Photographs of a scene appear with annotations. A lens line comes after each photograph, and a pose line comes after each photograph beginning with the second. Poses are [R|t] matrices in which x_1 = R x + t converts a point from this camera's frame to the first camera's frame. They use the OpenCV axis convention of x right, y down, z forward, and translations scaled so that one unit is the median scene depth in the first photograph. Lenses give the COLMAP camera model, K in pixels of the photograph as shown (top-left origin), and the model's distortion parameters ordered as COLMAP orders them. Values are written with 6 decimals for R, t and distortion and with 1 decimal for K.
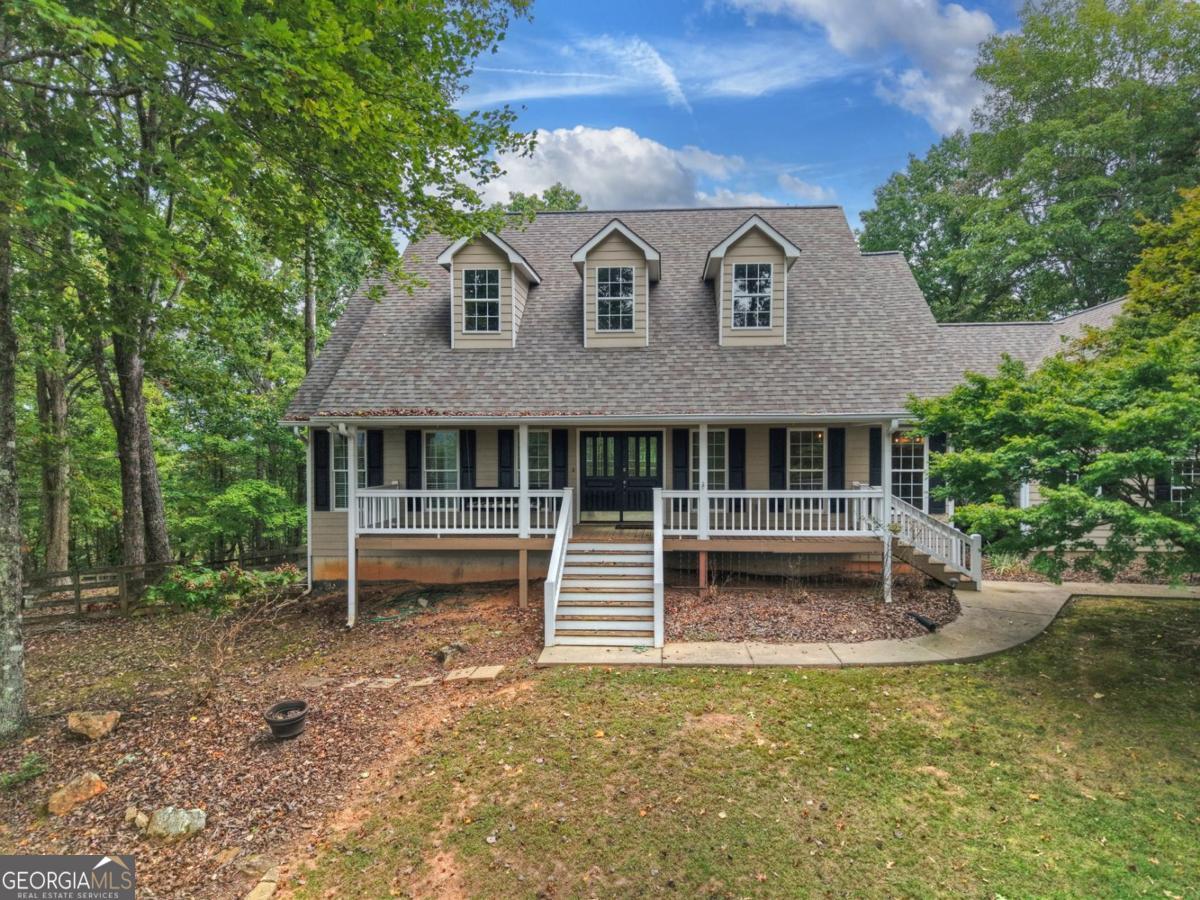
lens RADIAL K [[817.0, 0, 593.9], [0, 817.0, 445.4], [0, 0, 1]] dist [0.015846, -0.010558]
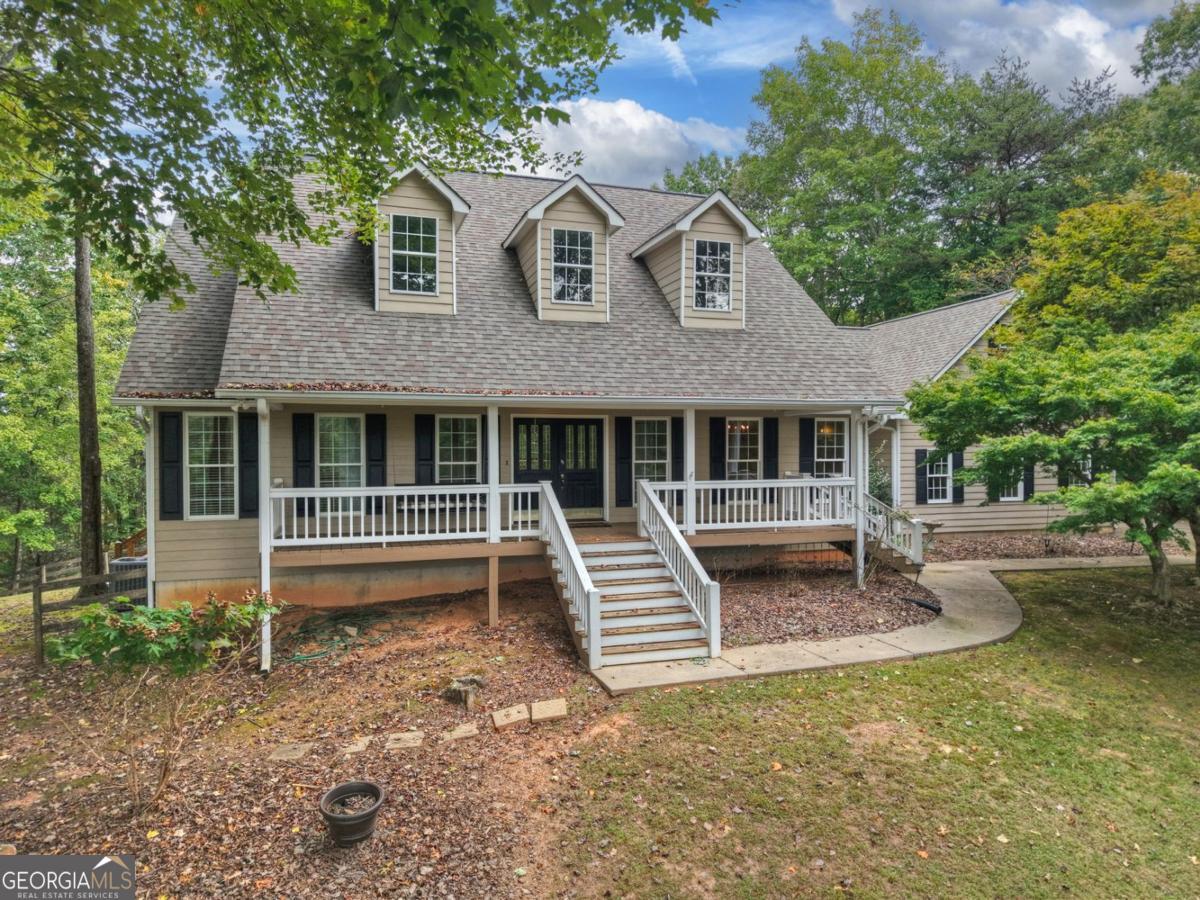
lens RADIAL K [[817.0, 0, 603.9], [0, 817.0, 455.5], [0, 0, 1]] dist [0.015846, -0.010558]
pose [[0.919905, -0.003962, 0.392122, -0.366549], [-0.001265, 0.999914, 0.013071, 0.015928], [-0.392140, -0.012520, 0.919820, 0.223586]]
